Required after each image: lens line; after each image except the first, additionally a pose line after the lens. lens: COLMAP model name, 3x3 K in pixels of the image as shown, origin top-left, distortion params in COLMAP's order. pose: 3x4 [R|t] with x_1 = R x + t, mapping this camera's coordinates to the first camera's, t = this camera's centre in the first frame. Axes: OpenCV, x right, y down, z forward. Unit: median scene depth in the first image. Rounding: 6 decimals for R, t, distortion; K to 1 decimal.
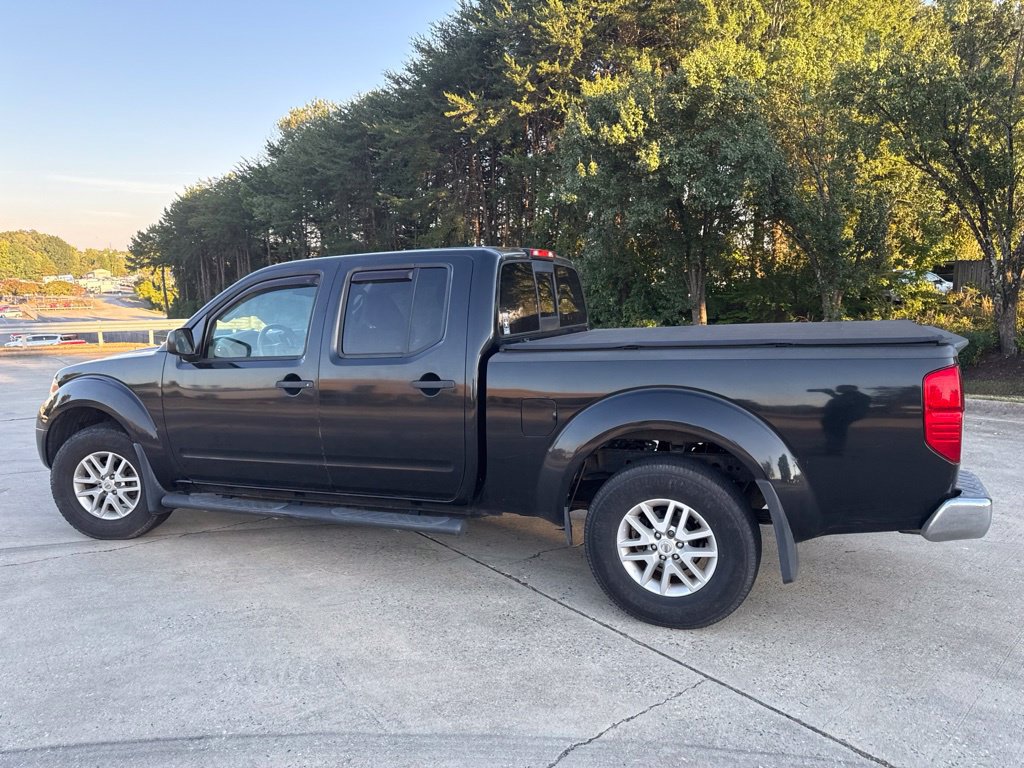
lens RADIAL K [[725.1, 0, 512.0], [0, 725.1, 384.0], [0, 0, 1]] dist [0.013450, -0.010389]
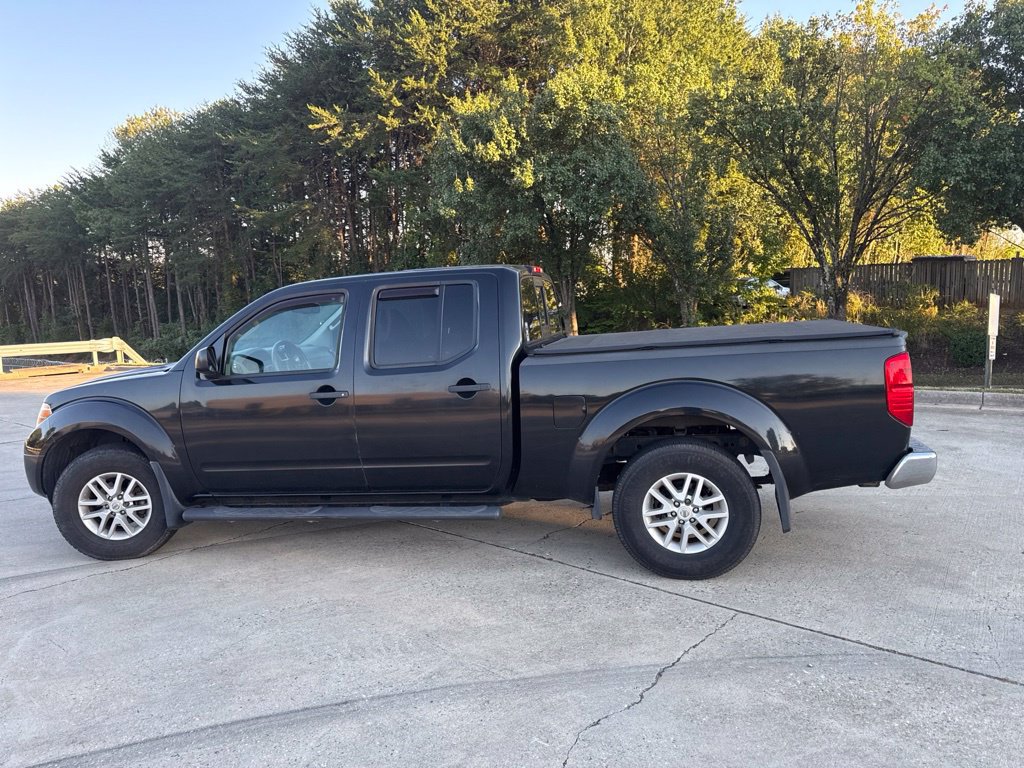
lens RADIAL K [[715.0, 0, 514.2], [0, 715.0, 391.0], [0, 0, 1]] dist [0.050072, -0.069394]
pose [[0.982462, -0.045846, 0.180740, -0.180253], [0.046984, 0.998894, -0.002021, 0.007864], [-0.180448, 0.010477, 0.983529, -0.081404]]
